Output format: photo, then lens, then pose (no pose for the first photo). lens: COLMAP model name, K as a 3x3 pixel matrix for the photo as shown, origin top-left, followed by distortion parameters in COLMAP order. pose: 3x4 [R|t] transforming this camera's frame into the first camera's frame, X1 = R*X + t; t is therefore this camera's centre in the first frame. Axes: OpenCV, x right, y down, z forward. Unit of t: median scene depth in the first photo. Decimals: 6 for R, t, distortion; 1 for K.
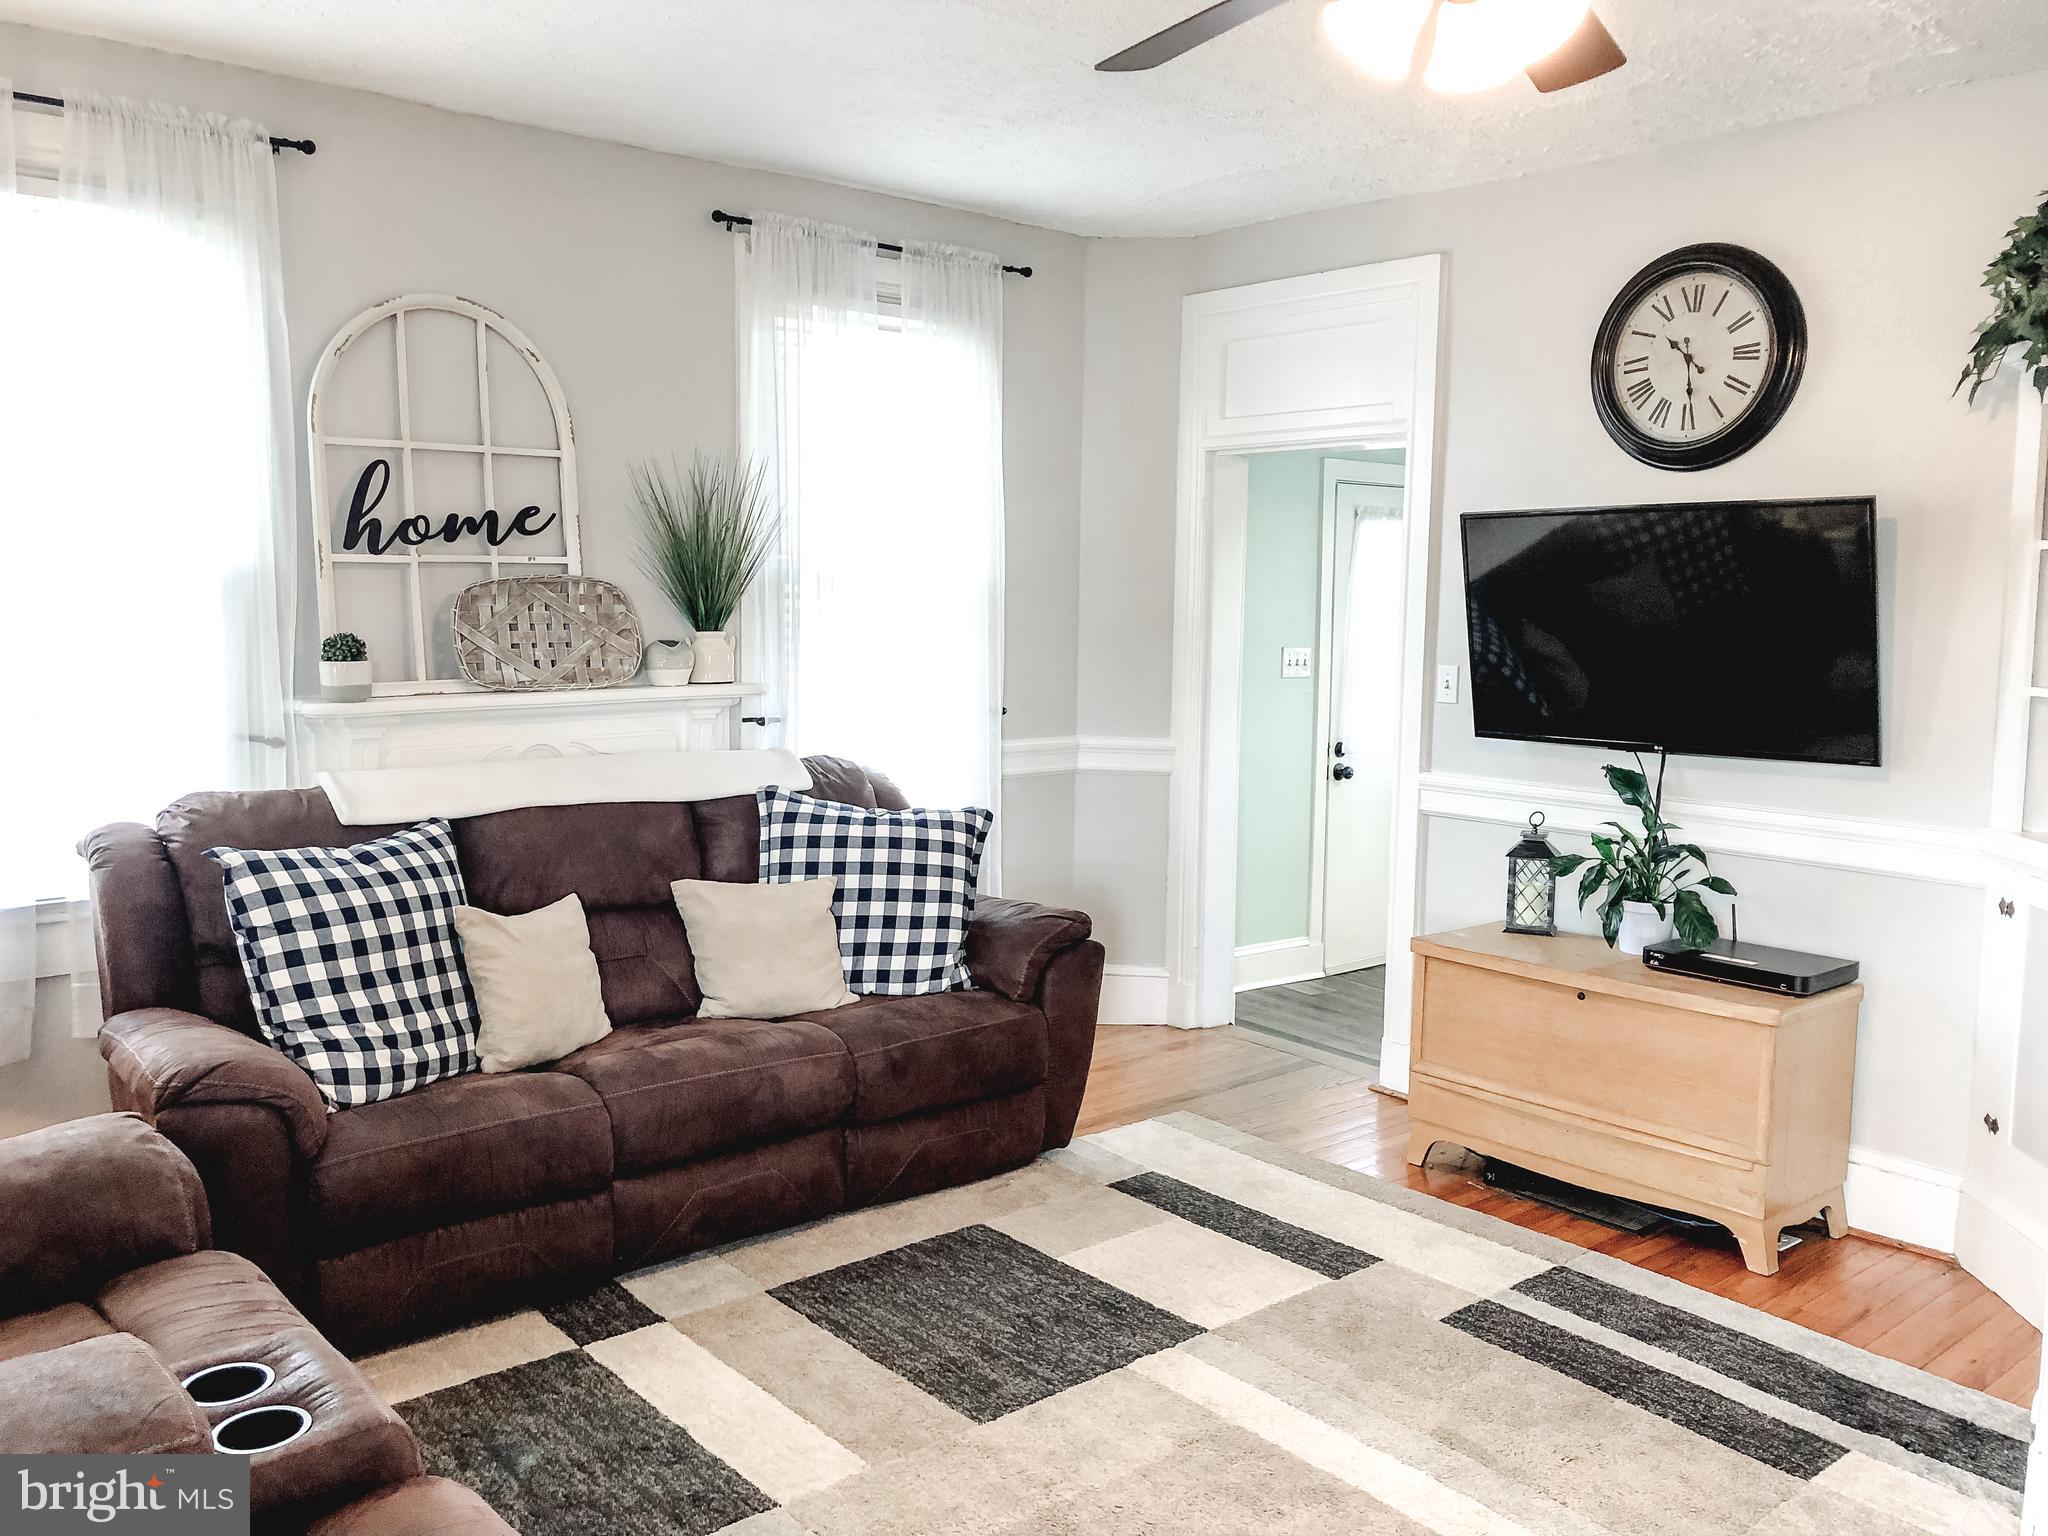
lens RADIAL K [[1677.9, 0, 1025.5], [0, 1677.9, 776.8], [0, 0, 1]] dist [0.039230, -0.047597]
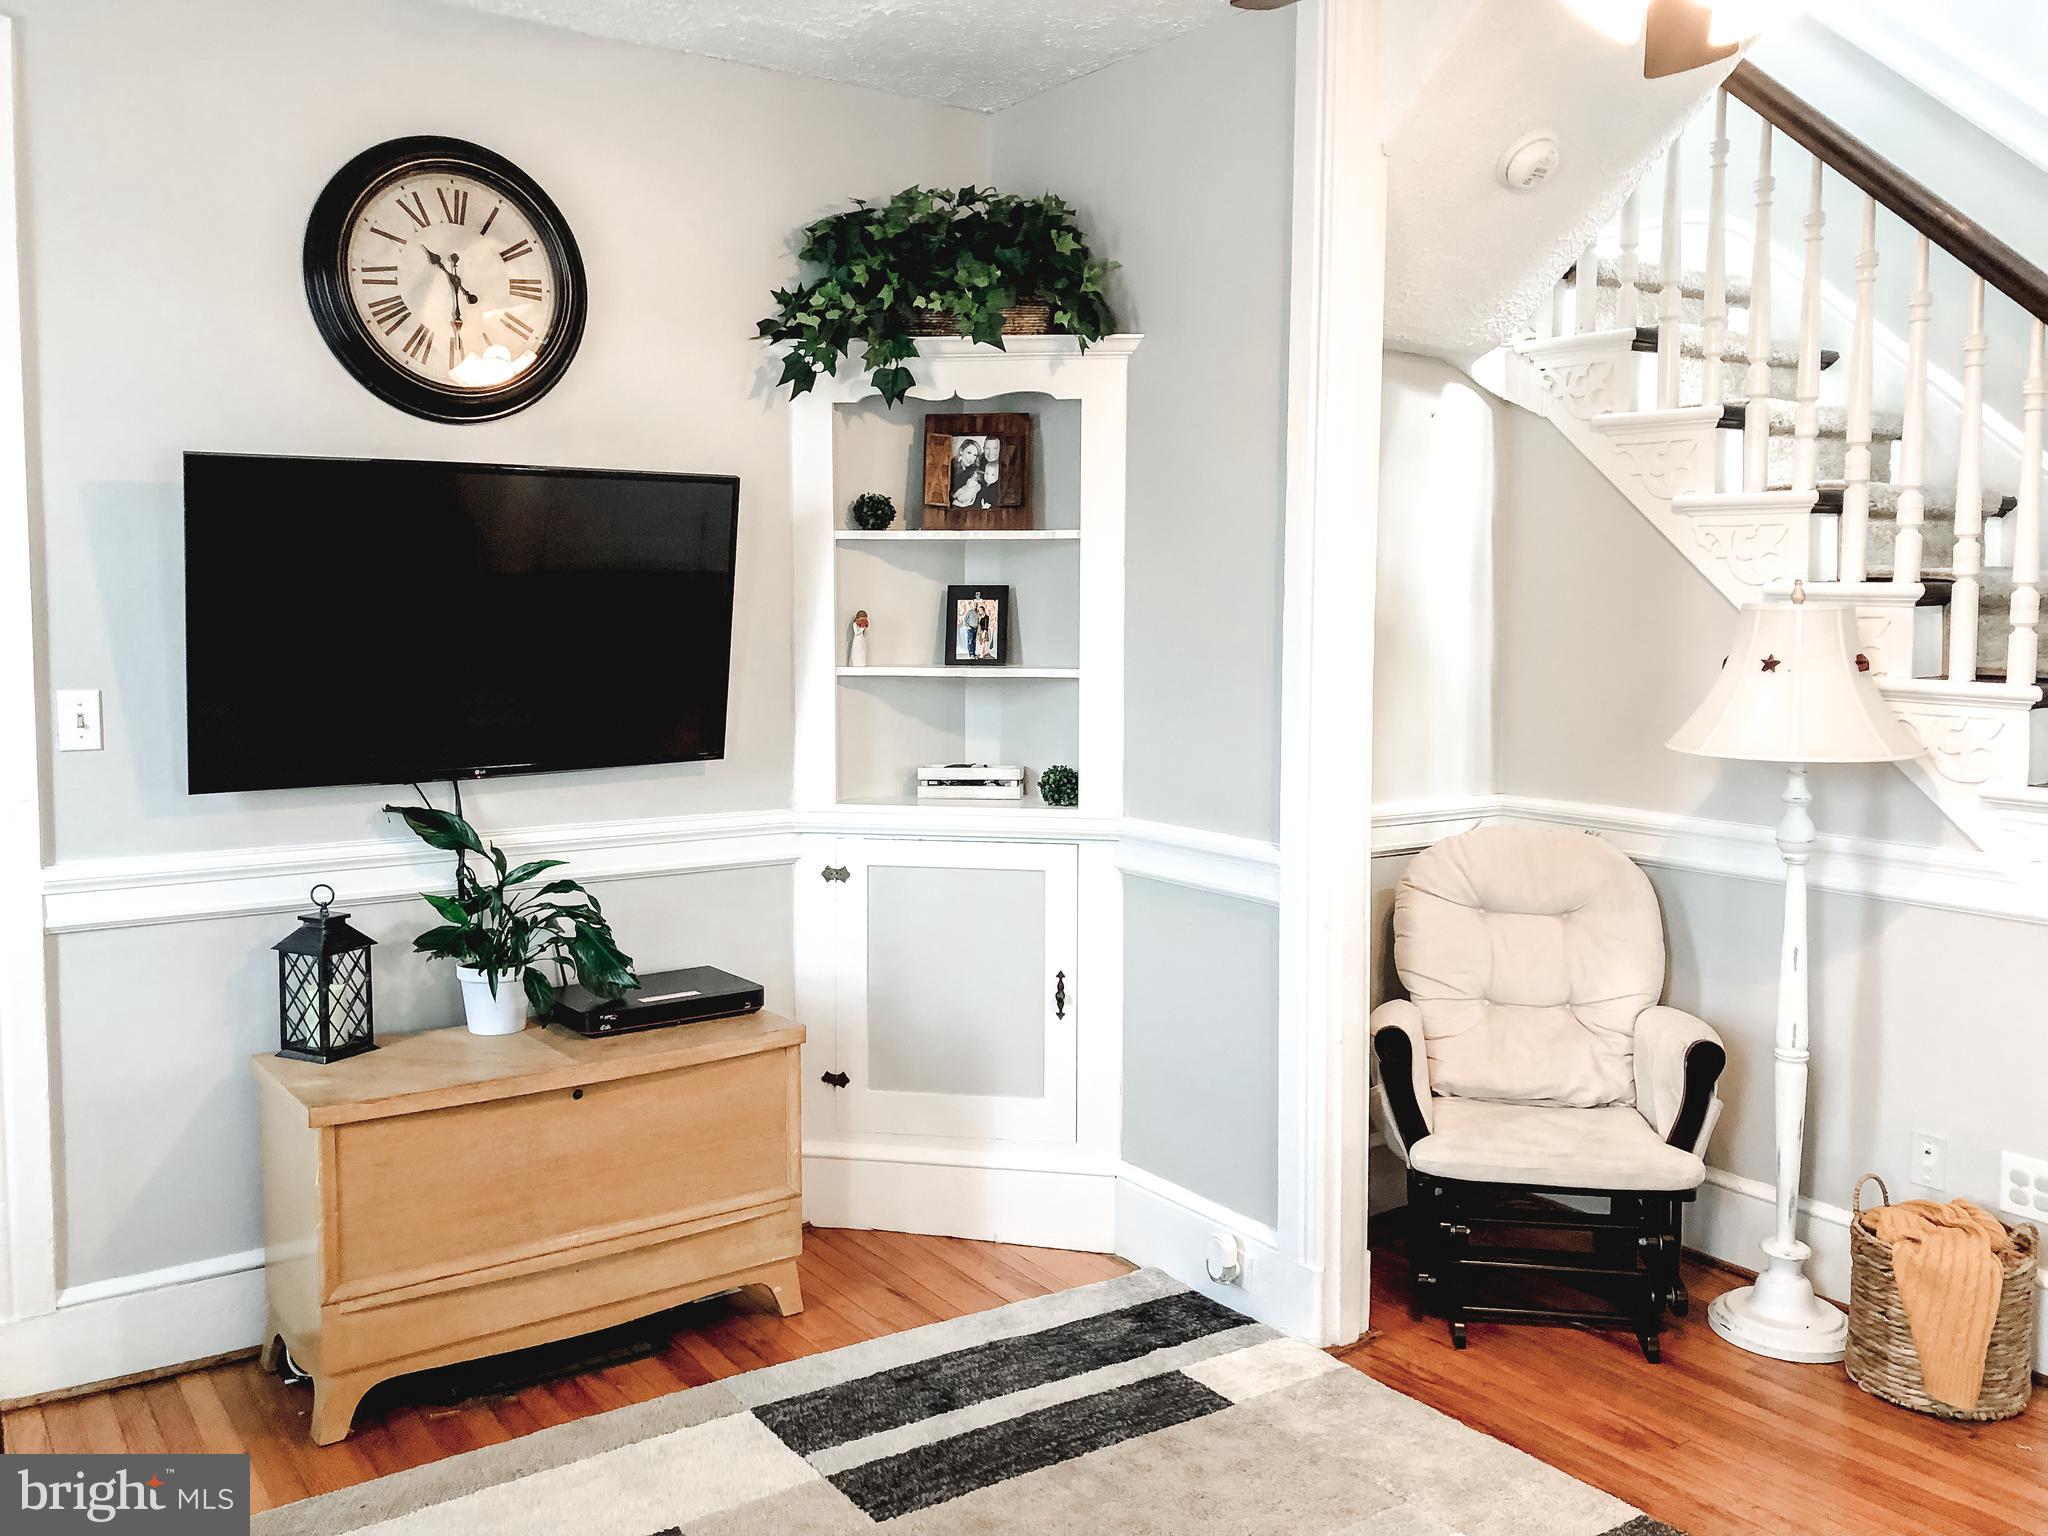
lens RADIAL K [[1677.9, 0, 1022.8], [0, 1677.9, 754.2], [0, 0, 1]] dist [0.039230, -0.047597]
pose [[0.103251, -0.103042, 0.989304, -0.385342], [0.108532, 0.989848, 0.091771, -0.070891], [-0.988716, 0.097896, 0.113386, 0.662981]]
